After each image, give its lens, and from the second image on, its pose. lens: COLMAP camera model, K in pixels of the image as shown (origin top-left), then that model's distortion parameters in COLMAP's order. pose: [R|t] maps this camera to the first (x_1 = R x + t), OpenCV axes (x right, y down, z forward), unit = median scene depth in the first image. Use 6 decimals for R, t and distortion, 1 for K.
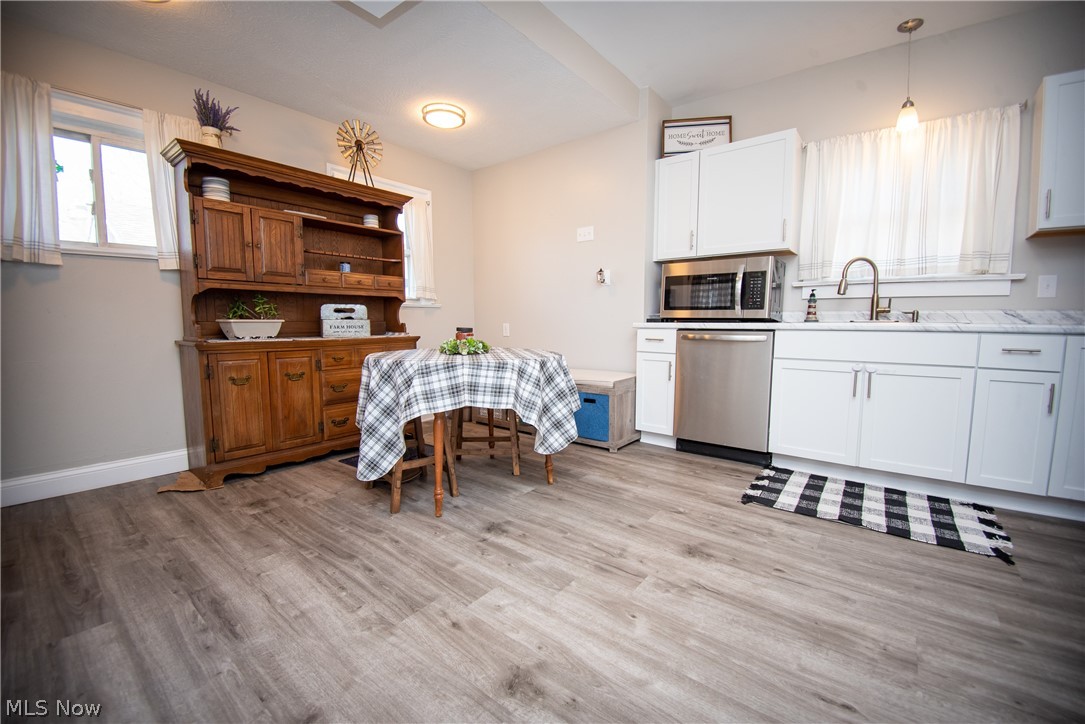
lens RADIAL K [[443.7, 0, 540.3], [0, 443.7, 360.5], [0, 0, 1]] dist [0.000673, -0.017583]
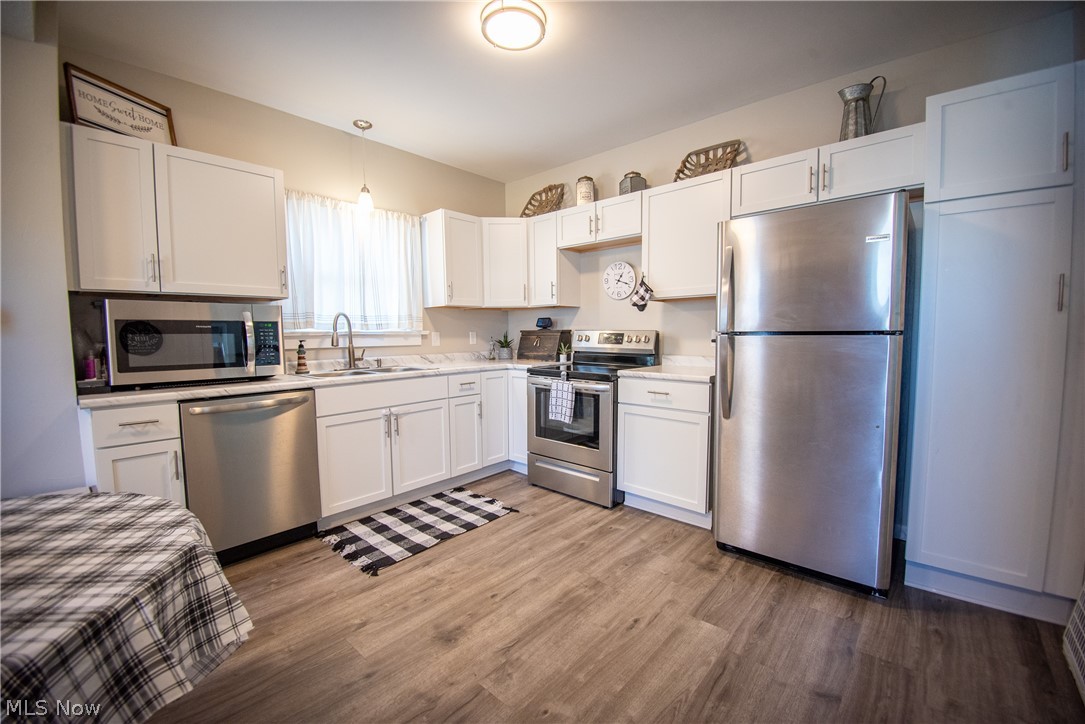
lens RADIAL K [[443.7, 0, 540.3], [0, 443.7, 360.5], [0, 0, 1]] dist [0.000673, -0.017583]
pose [[0.052883, -0.062446, 0.996646, -0.415601], [0.107471, 0.992602, 0.056490, -0.141750], [-0.992801, 0.104123, 0.059202, 0.520289]]
